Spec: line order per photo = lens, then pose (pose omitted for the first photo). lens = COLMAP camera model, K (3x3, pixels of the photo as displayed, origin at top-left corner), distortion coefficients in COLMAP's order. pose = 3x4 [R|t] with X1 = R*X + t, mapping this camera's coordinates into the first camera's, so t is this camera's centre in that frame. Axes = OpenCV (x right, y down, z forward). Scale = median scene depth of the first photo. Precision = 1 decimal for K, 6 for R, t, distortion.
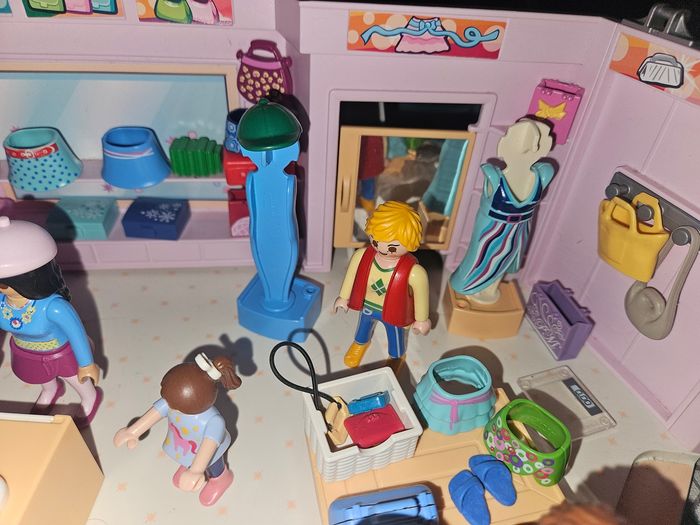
lens RADIAL K [[491.5, 0, 346.2], [0, 491.5, 272.7], [0, 0, 1]] dist [0.006386, -0.026726]
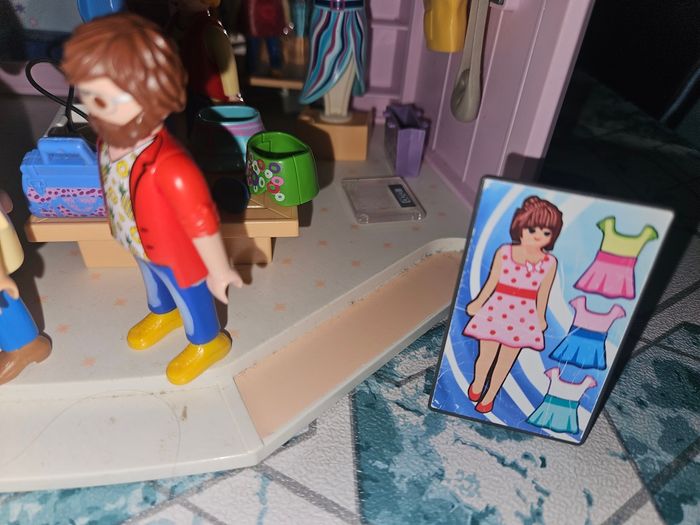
lens RADIAL K [[502.9, 0, 341.8], [0, 502.9, 264.0], [0, 0, 1]] dist [0.002845, -0.049958]
pose [[0.993808, 0.069022, -0.087073, 0.471815], [-0.073241, 0.996243, -0.046219, 0.448855], [0.083555, 0.052310, 0.995129, 0.033142]]
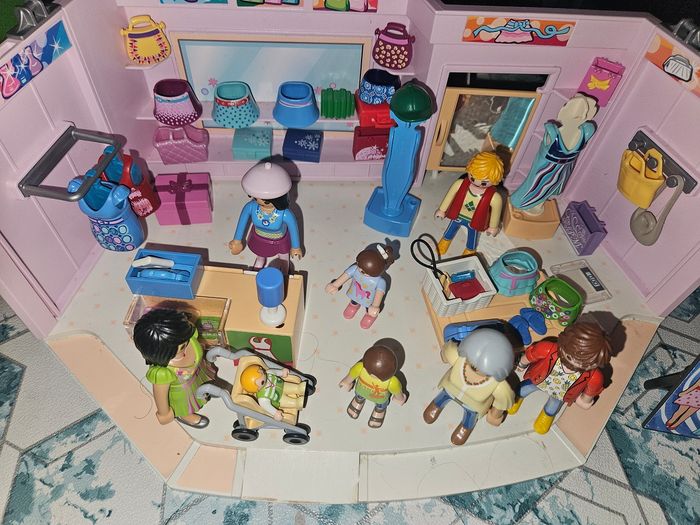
lens RADIAL K [[470.1, 0, 350.0], [0, 470.1, 262.5], [0, 0, 1]] dist [0.033095, -0.038764]
pose [[0.998432, 0.042036, -0.036960, -0.235692], [-0.033192, 0.976322, 0.213760, -0.095827], [0.045071, -0.212198, 0.976187, -0.492094]]
